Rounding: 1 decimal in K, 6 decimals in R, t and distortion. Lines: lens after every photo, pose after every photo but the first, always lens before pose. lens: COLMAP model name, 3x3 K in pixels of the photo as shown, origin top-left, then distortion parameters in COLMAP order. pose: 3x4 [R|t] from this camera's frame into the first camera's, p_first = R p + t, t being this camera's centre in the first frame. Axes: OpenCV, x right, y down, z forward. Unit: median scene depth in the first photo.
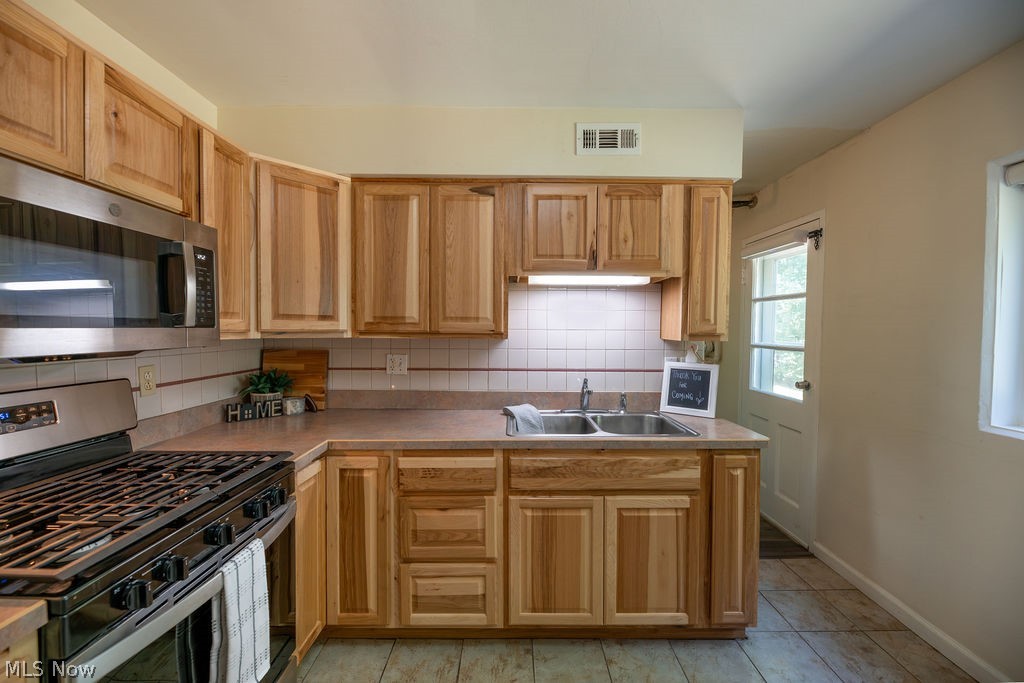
lens RADIAL K [[436.7, 0, 512.0], [0, 436.7, 341.5], [0, 0, 1]] dist [-0.000396, -0.000624]
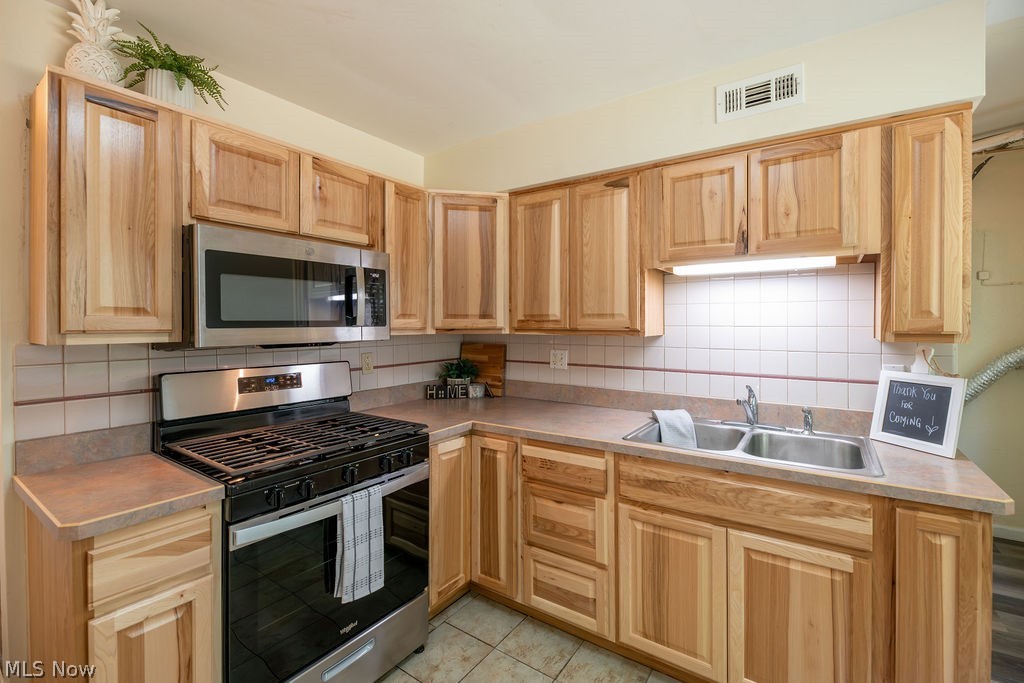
lens RADIAL K [[448.5, 0, 513.3], [0, 448.5, 326.1], [0, 0, 1]] dist [-0.001352, -0.000638]
pose [[0.825994, -0.001912, -0.563676, 0.319265], [-0.010925, 0.999752, -0.019400, -0.006809], [0.563573, 0.022182, 0.825768, 0.055386]]
